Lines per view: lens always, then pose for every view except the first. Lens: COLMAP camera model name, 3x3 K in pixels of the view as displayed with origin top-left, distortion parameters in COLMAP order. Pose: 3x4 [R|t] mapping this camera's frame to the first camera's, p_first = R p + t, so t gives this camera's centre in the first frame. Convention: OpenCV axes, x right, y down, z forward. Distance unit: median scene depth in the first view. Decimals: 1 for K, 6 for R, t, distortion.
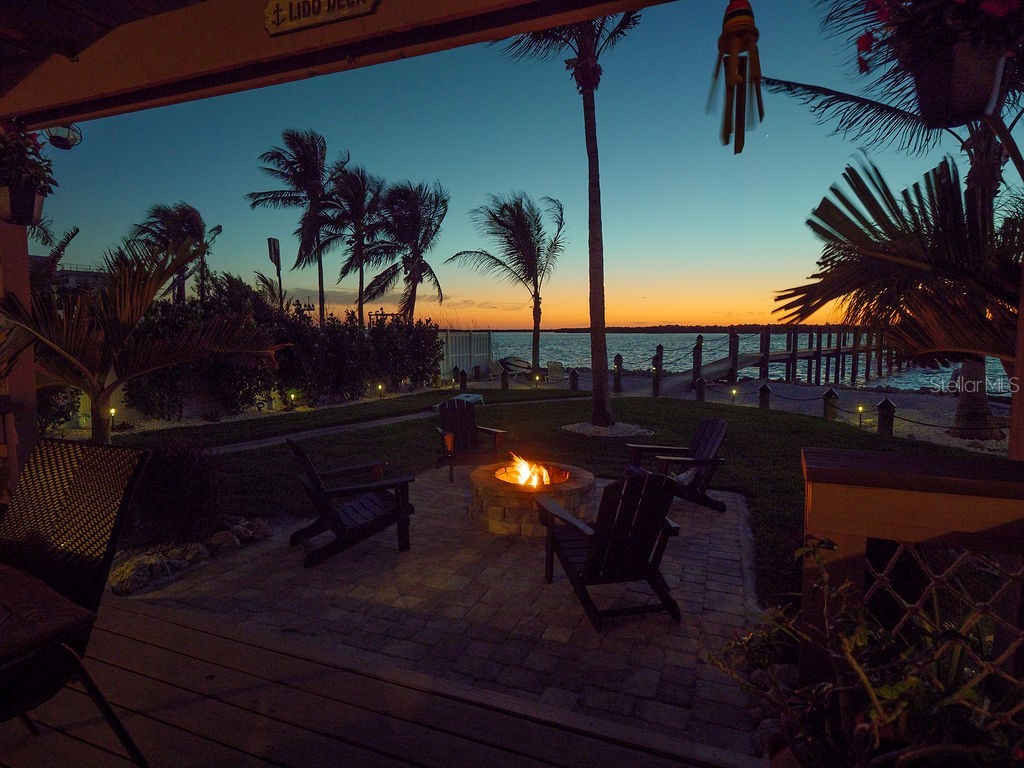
lens RADIAL K [[538.0, 0, 512.0], [0, 538.0, 384.0], [0, 0, 1]] dist [0.002170, 0.000079]
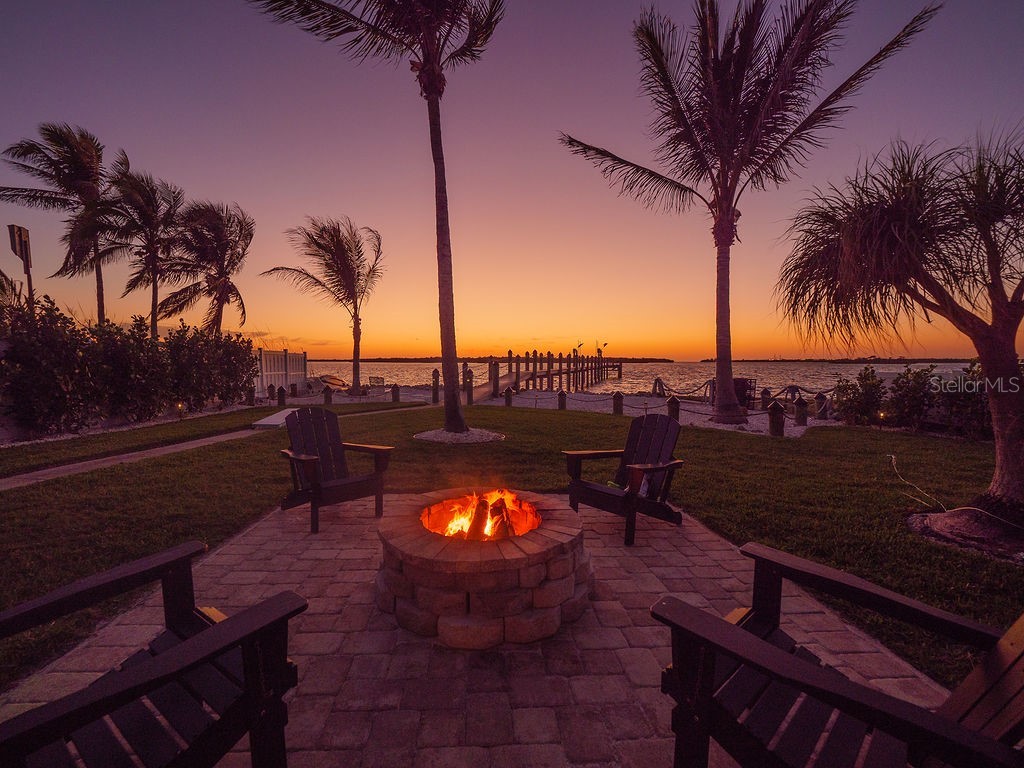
lens RADIAL K [[425.7, 0, 505.2], [0, 425.7, 381.9], [0, 0, 1]] dist [-0.002944, 0.000228]
pose [[0.915015, -0.015457, 0.403123, -0.027050], [0.032160, 0.998880, -0.034697, 0.005856], [-0.402135, 0.044713, 0.914488, 0.104792]]
